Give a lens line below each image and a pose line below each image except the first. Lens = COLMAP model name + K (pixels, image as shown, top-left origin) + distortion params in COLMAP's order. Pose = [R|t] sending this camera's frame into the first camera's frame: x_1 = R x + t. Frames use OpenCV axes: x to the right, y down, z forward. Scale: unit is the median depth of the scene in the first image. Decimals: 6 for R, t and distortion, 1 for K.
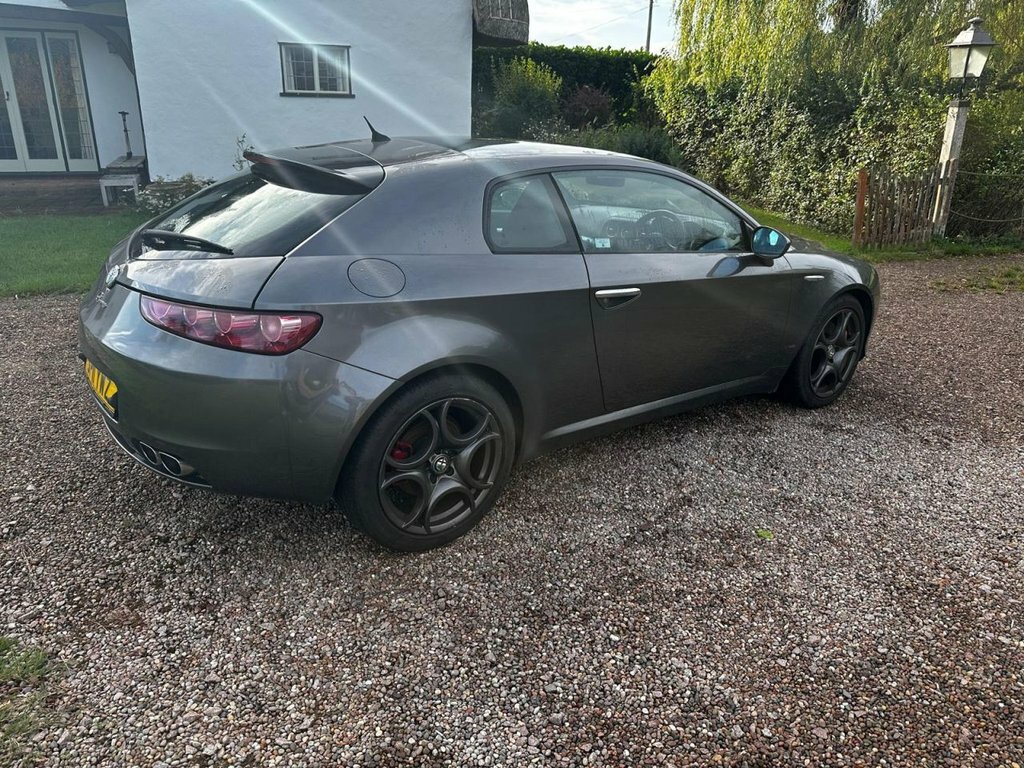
lens RADIAL K [[726.4, 0, 517.1], [0, 726.4, 369.5], [0, 0, 1]] dist [0.020799, -0.033035]
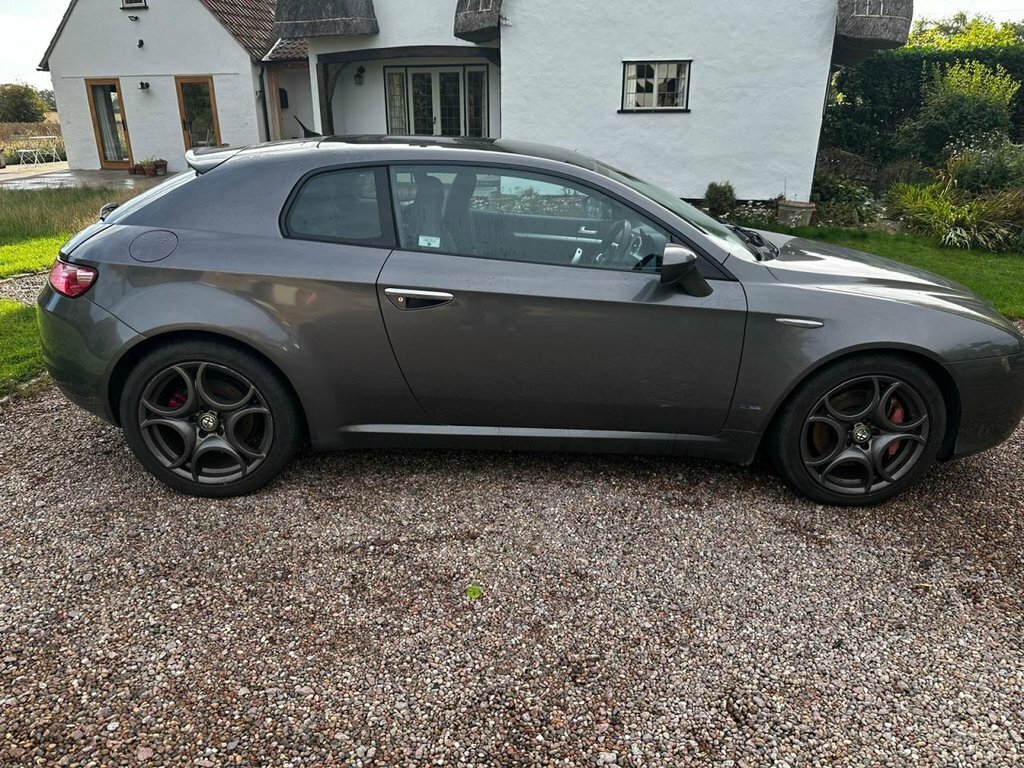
lens RADIAL K [[727.8, 0, 512.0], [0, 727.8, 384.0], [0, 0, 1]] dist [0.002831, -0.008850]
pose [[0.799572, 0.180604, -0.572771, 0.547205], [-0.186730, 0.981202, 0.048720, -0.041513], [0.570804, 0.067999, 0.818266, 0.212989]]
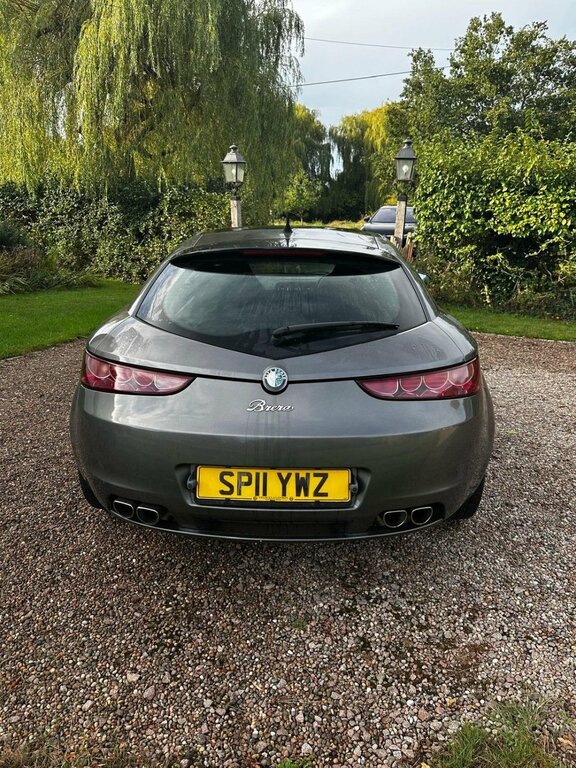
lens RADIAL K [[543.8, 0, 291.0], [0, 543.8, 376.8], [0, 0, 1]] dist [0.049811, -0.063671]
pose [[0.640908, -0.243971, 0.727815, -0.656279], [0.268434, 0.959518, 0.085260, -0.115348], [-0.719152, 0.140726, 0.680453, 0.297452]]
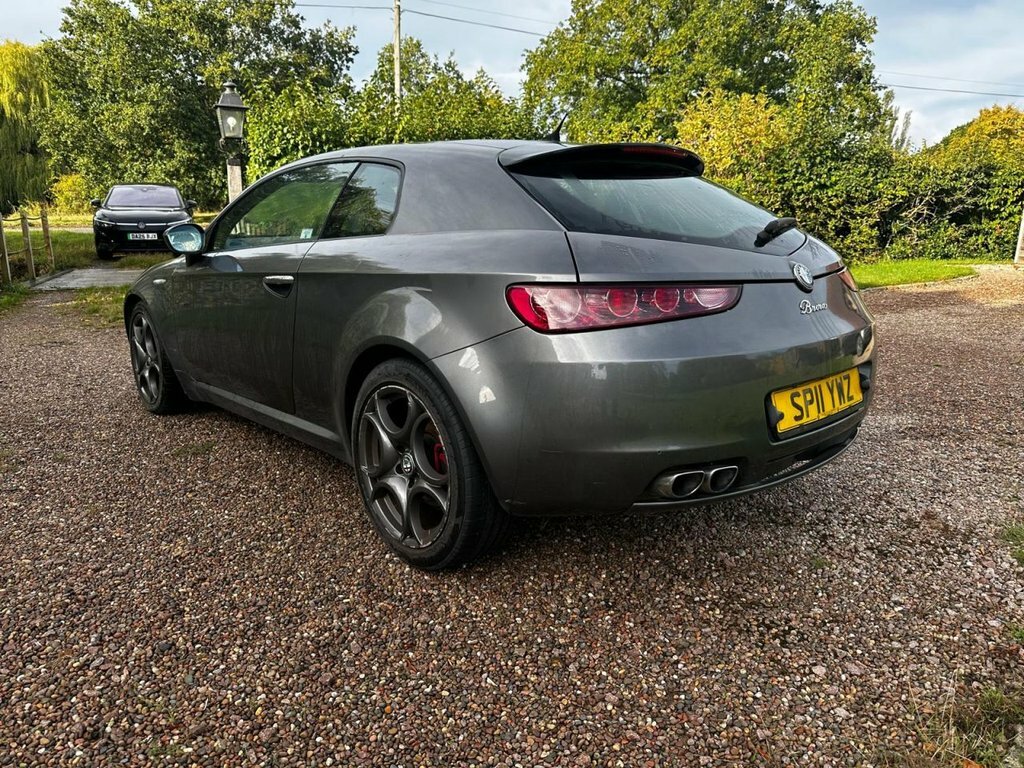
lens RADIAL K [[725.5, 0, 512.0], [0, 725.5, 384.0], [0, 0, 1]] dist [0.011489, -0.021443]
pose [[-0.065642, -0.258287, 0.963836, -0.840665], [0.331008, 0.905589, 0.265221, -0.214668], [-0.941342, 0.336446, 0.026051, 0.818475]]
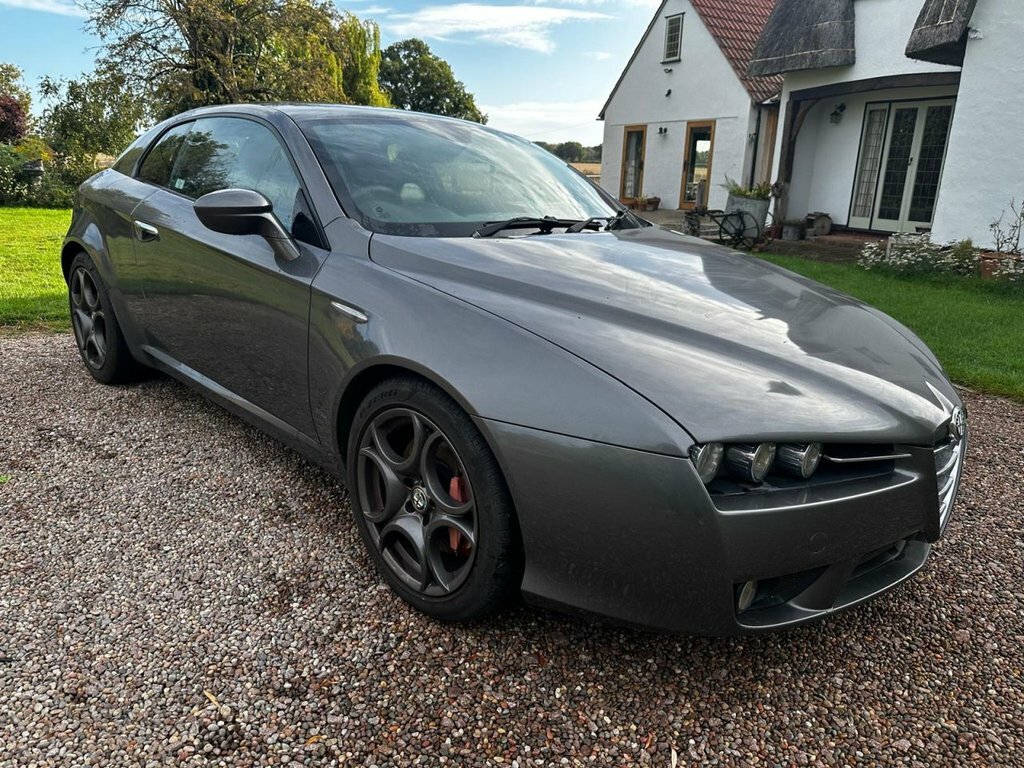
lens RADIAL K [[735.7, 0, 507.7], [0, 735.7, 391.0], [0, 0, 1]] dist [-0.006882, -0.010595]
pose [[0.121581, 0.263513, -0.956963, 0.856027], [-0.366331, 0.907964, 0.203478, -0.200261], [0.922507, 0.325826, 0.206924, 0.900411]]
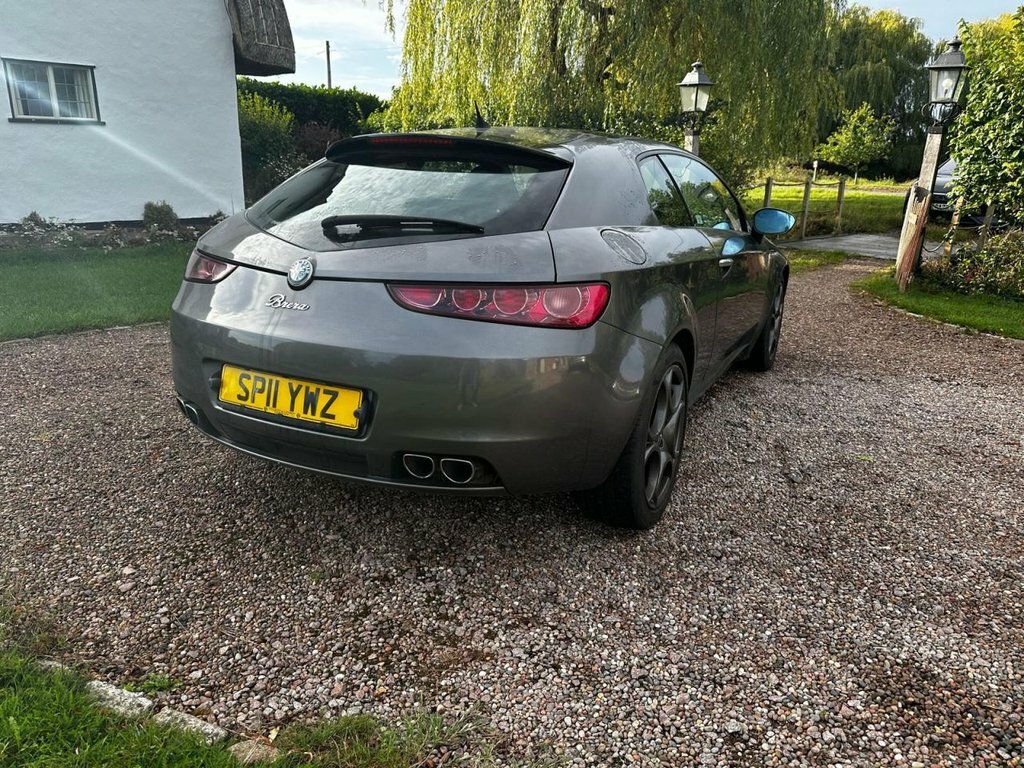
lens RADIAL K [[725.0, 0, 513.3], [0, 725.0, 376.3], [0, 0, 1]] dist [0.020259, -0.029928]
pose [[0.909144, -0.126963, 0.396659, -0.414352], [0.145767, 0.989164, -0.017485, 0.023270], [-0.390141, 0.073716, 0.917800, 0.094250]]
